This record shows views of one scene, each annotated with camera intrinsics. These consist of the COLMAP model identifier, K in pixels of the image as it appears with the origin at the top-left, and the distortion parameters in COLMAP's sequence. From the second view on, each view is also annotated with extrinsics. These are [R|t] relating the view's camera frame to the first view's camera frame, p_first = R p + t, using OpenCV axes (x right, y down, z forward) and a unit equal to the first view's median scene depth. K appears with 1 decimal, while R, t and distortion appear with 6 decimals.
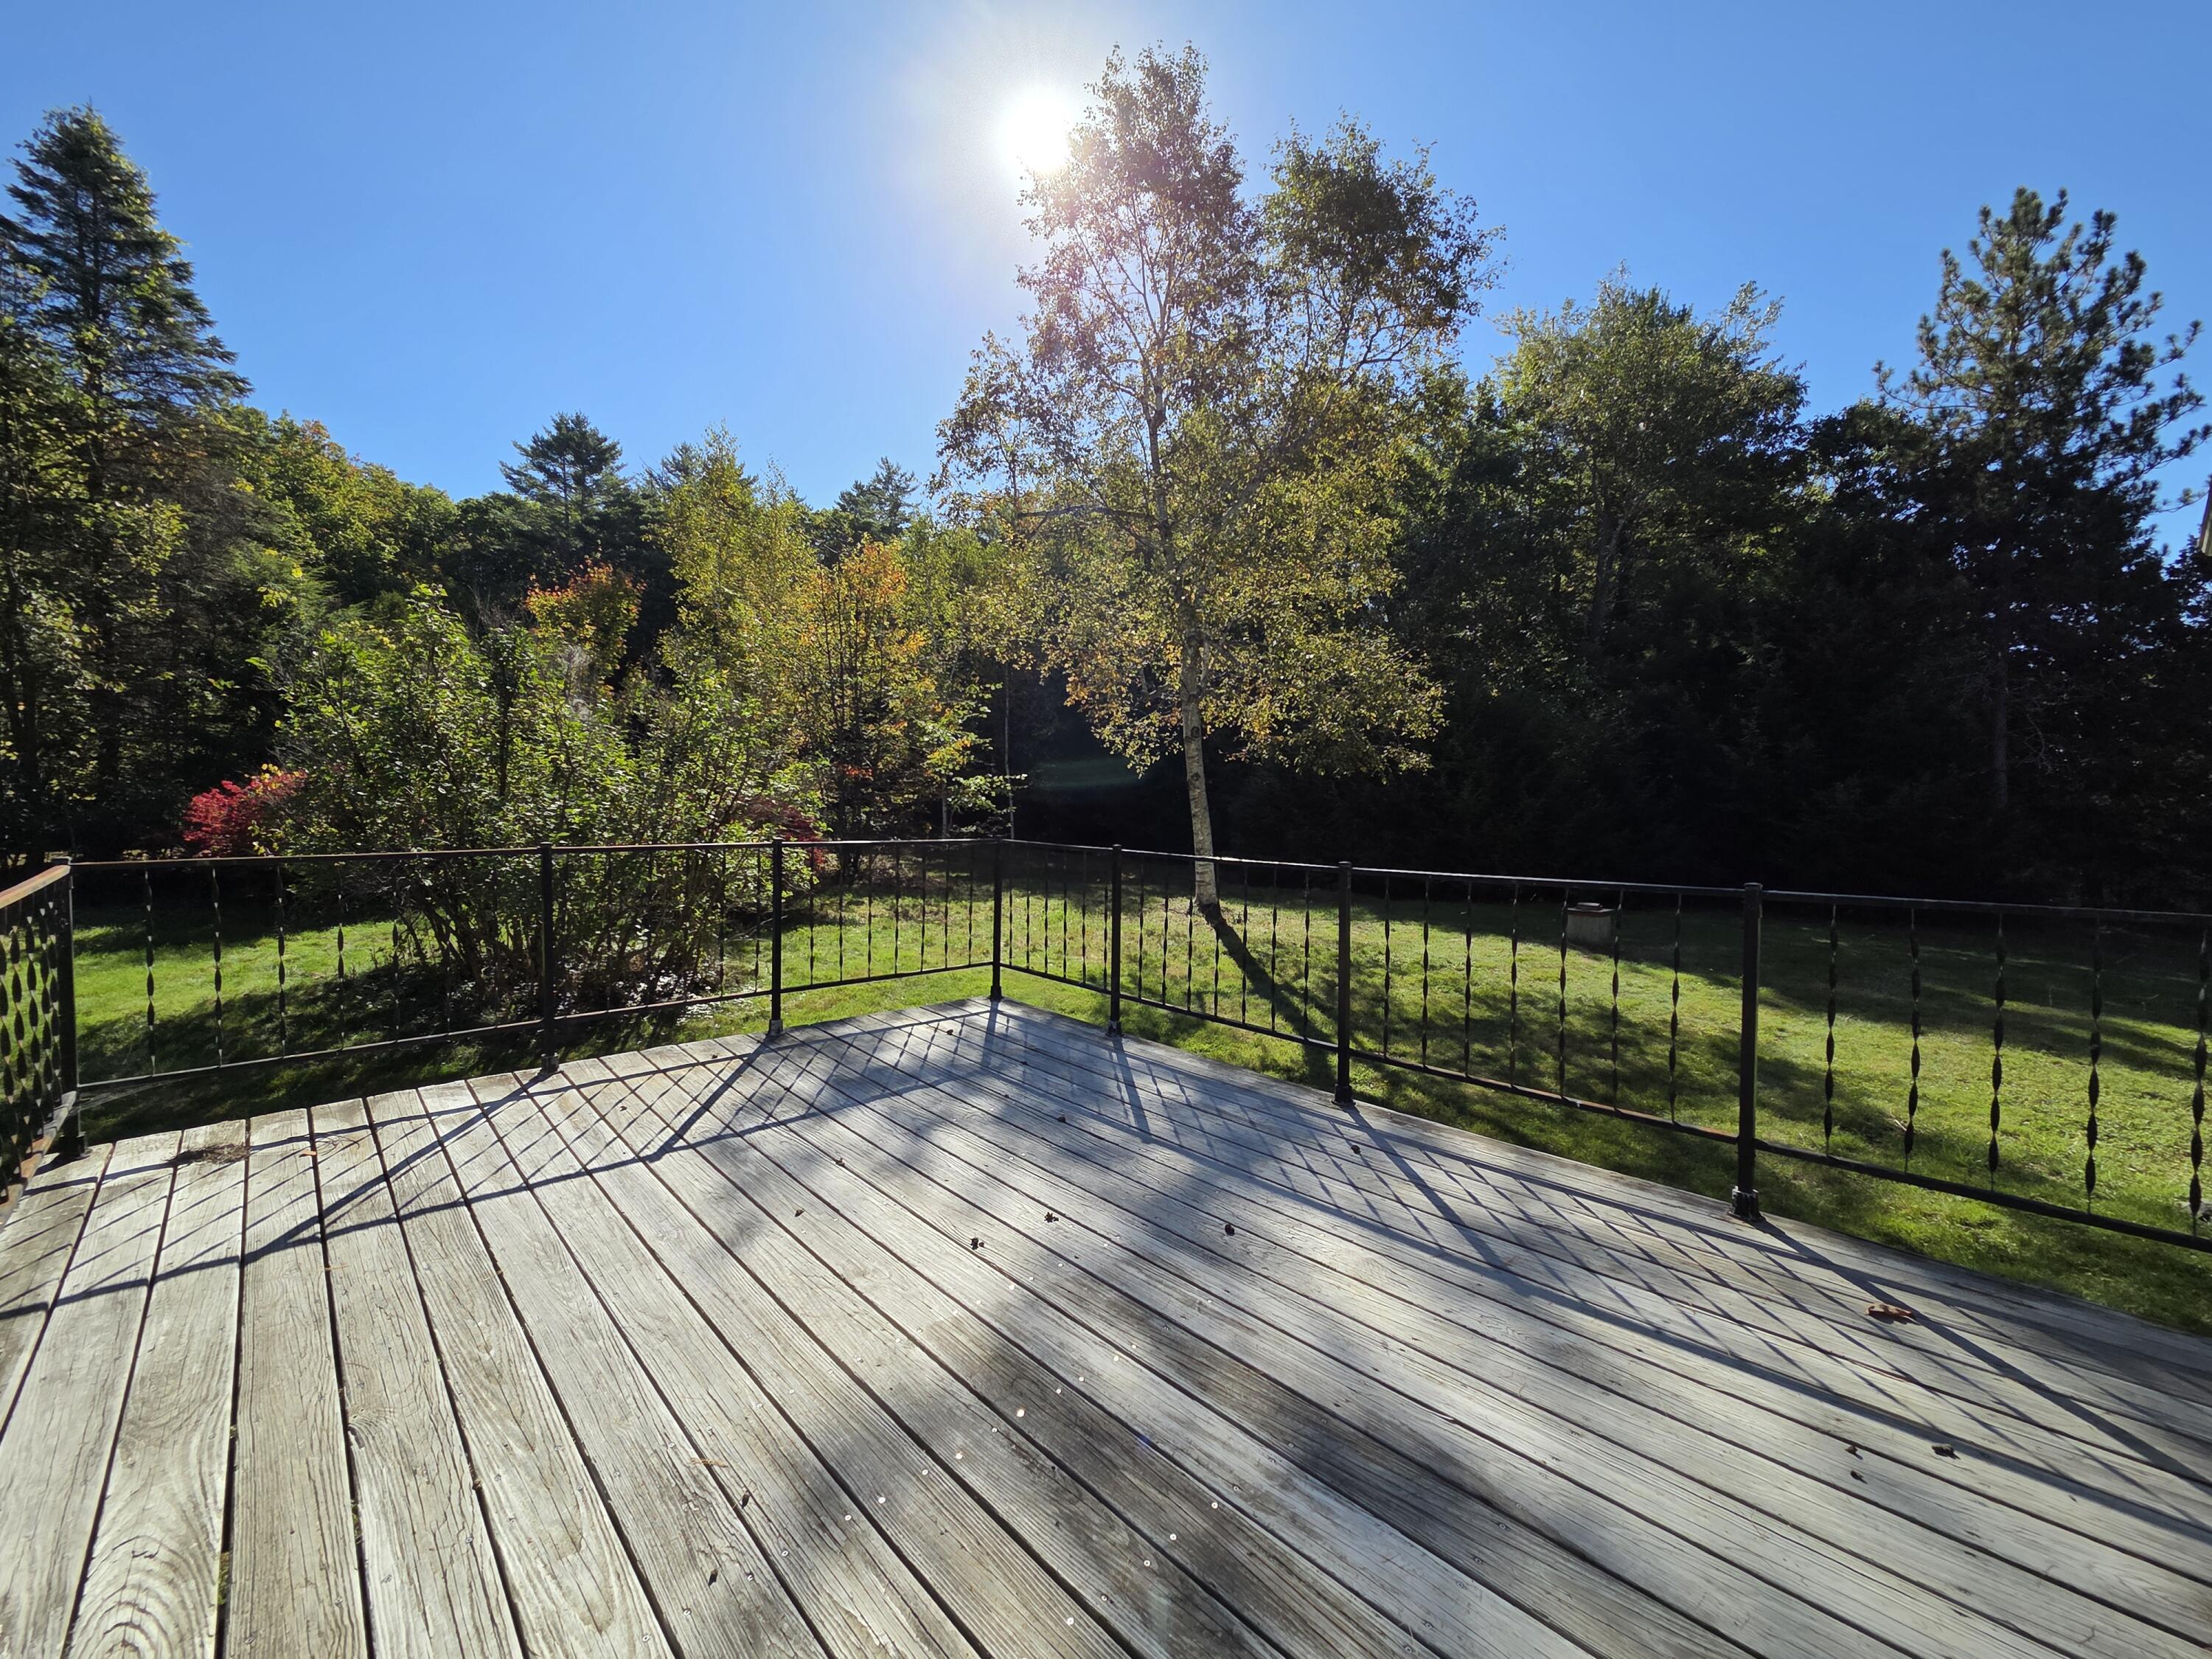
lens RADIAL K [[896.2, 0, 1095.8], [0, 896.2, 840.4], [0, 0, 1]] dist [0.003599, -0.002054]
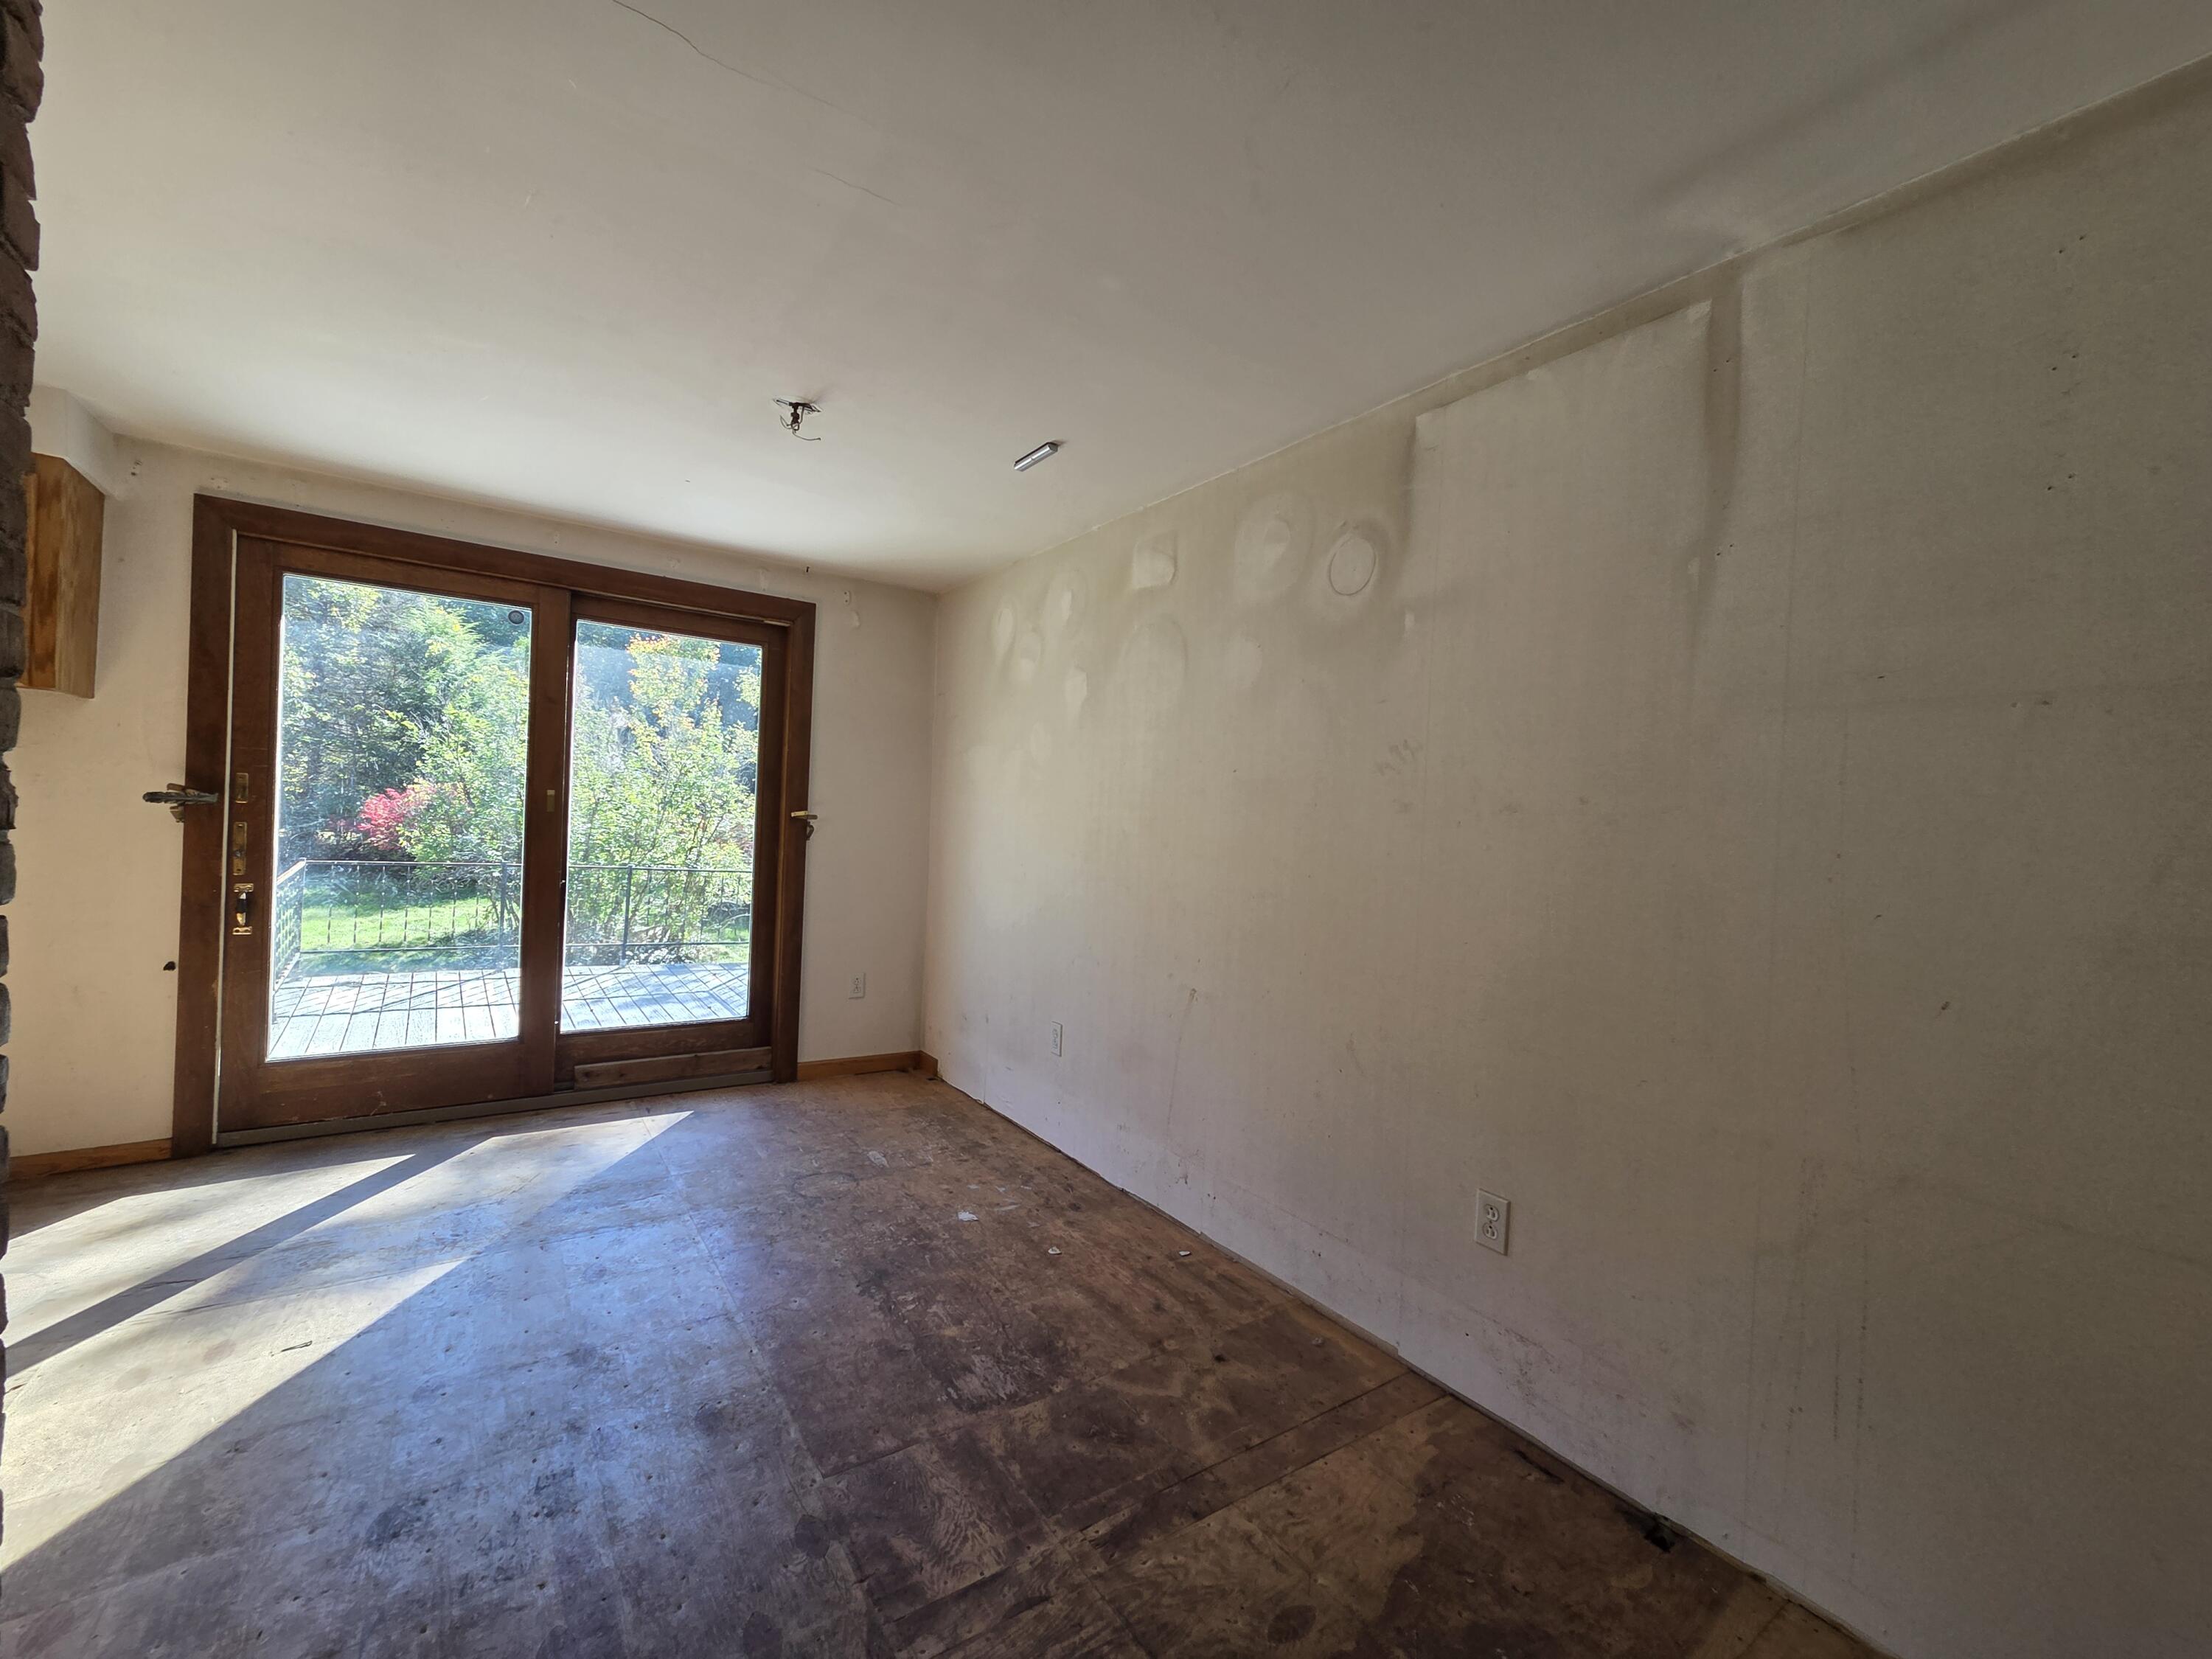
lens RADIAL K [[894.5, 0, 1098.4], [0, 894.5, 833.6], [0, 0, 1]] dist [0.000567, -0.000058]
pose [[0.992727, 0.056213, -0.106458, 0.385682], [-0.059792, 0.997738, -0.030730, -0.032021], [0.104490, 0.036872, 0.993842, -0.367320]]
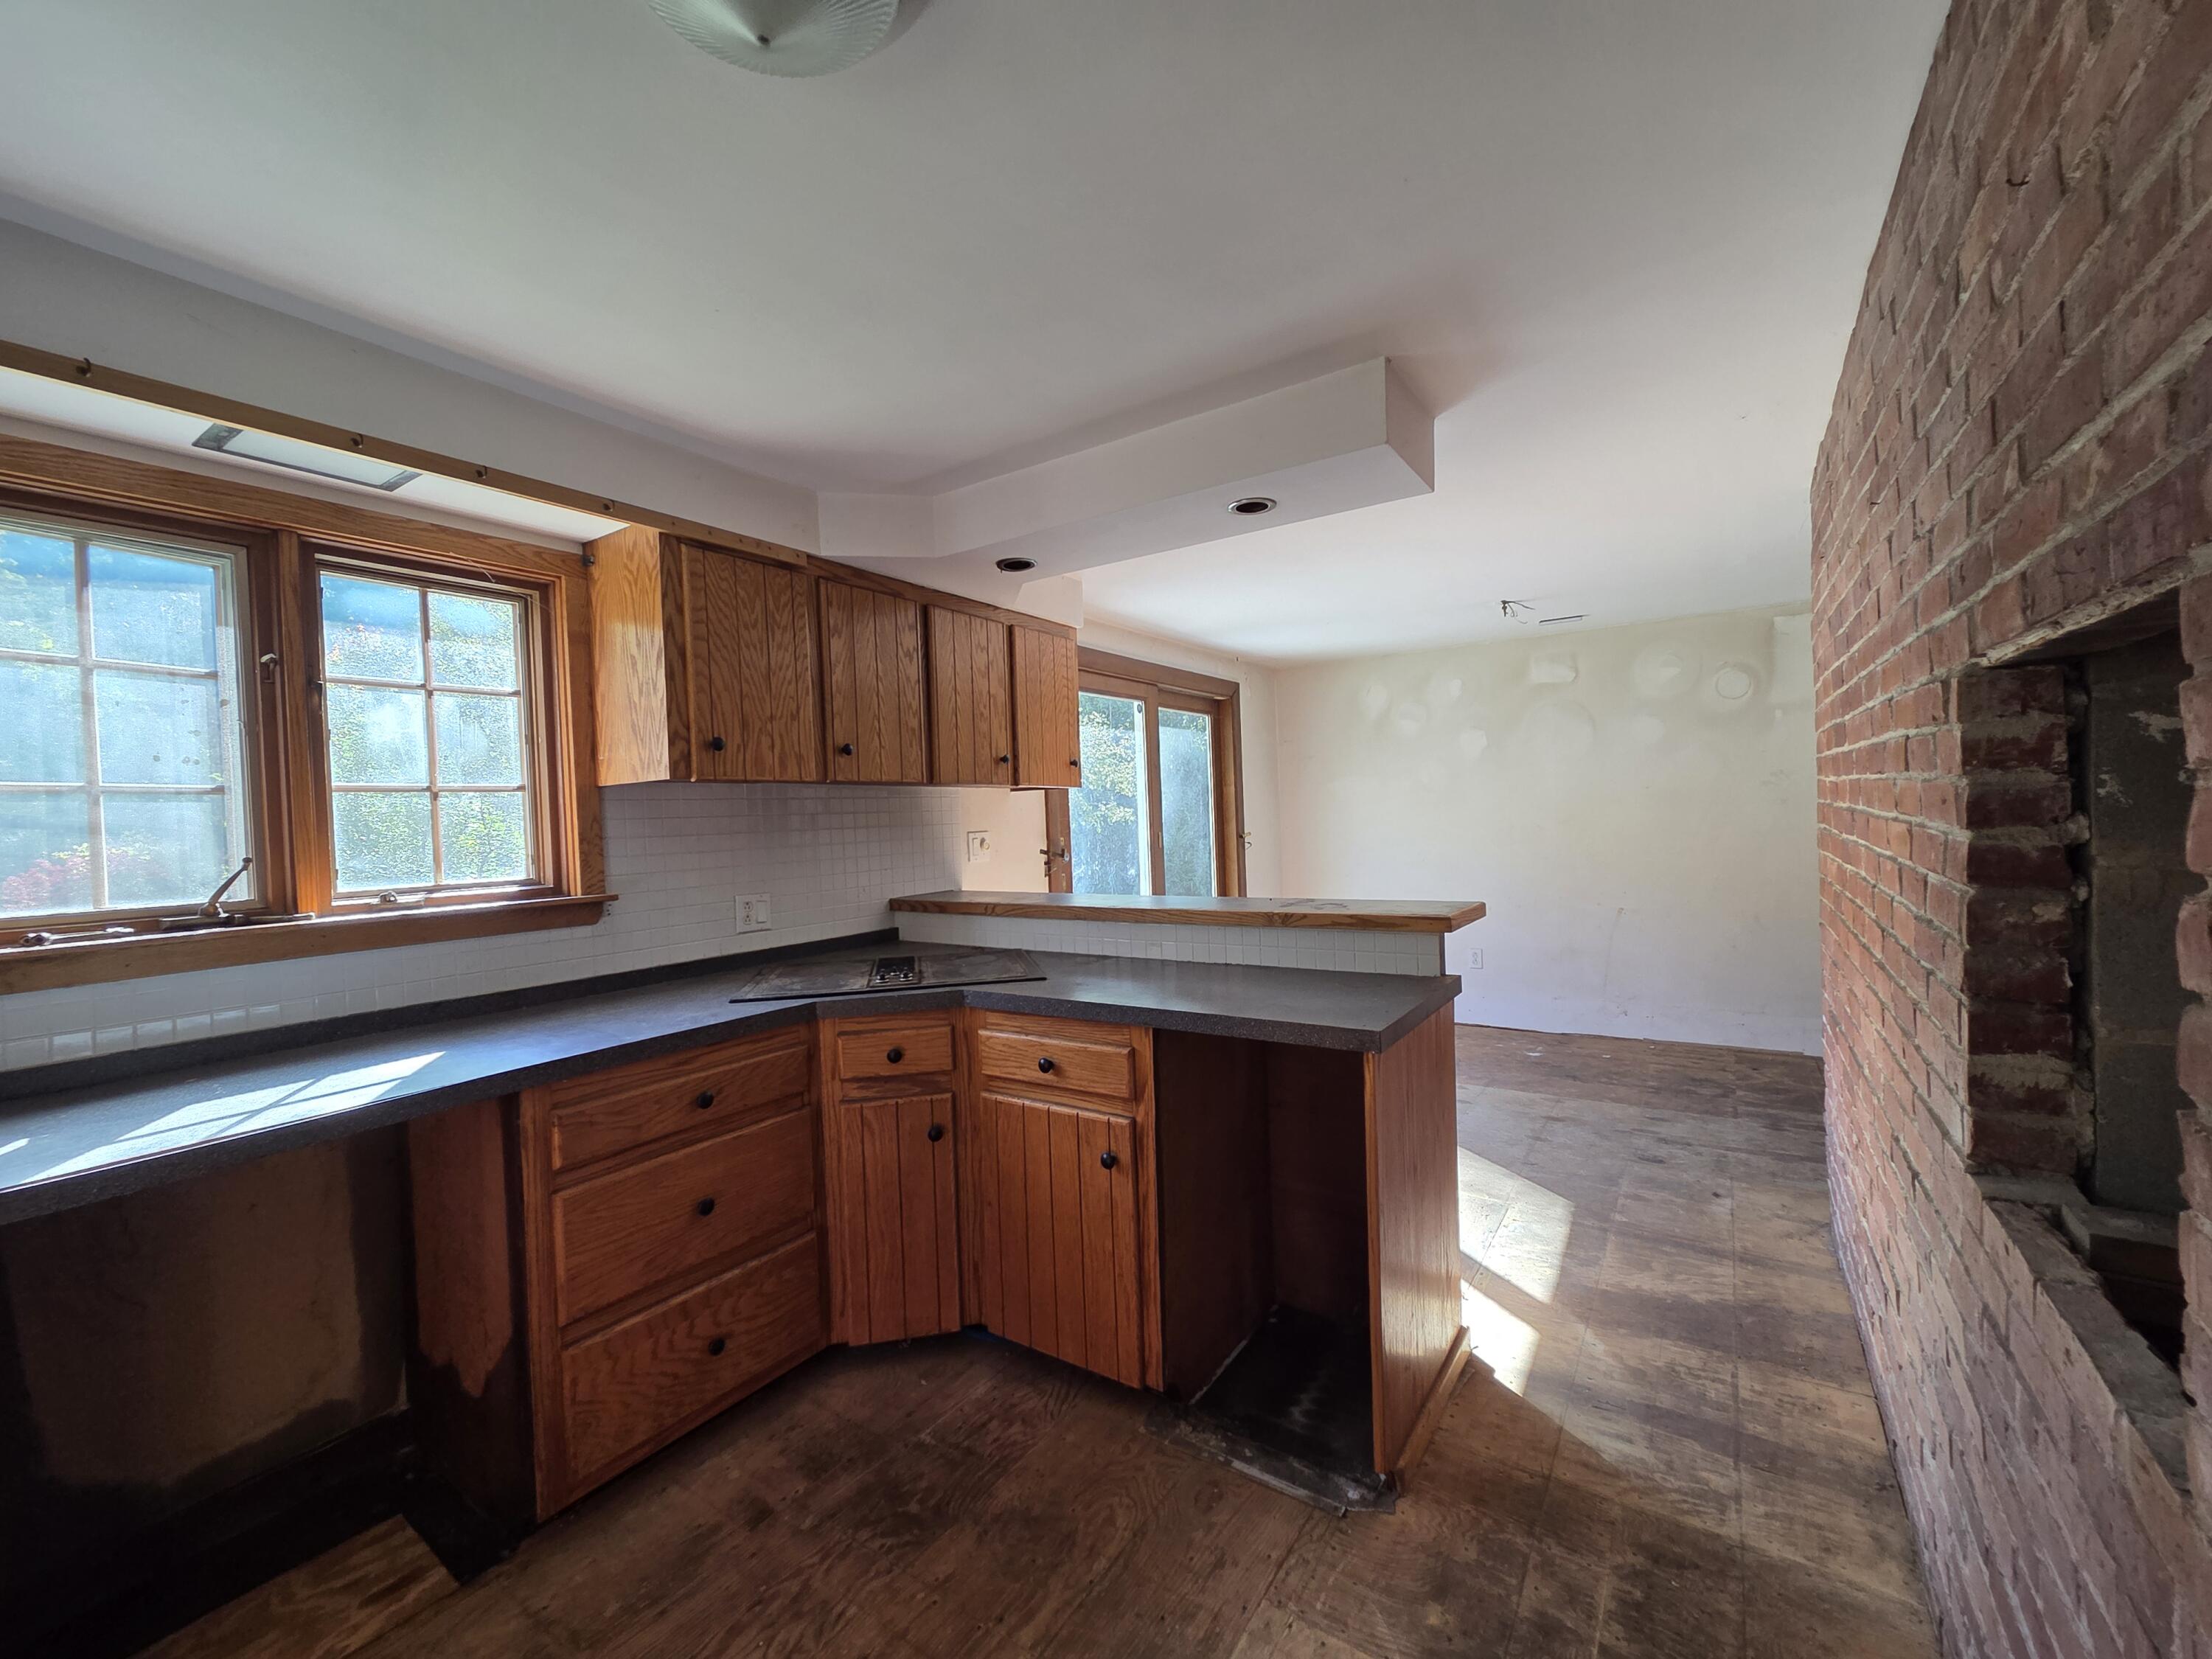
lens RADIAL K [[894.5, 0, 1098.4], [0, 894.5, 833.6], [0, 0, 1]] dist [0.000567, -0.000058]
pose [[0.967894, -0.031783, 0.249340, -0.039222], [0.039422, 0.998892, -0.025700, -0.035140], [-0.248247, 0.034704, 0.968075, -0.508584]]
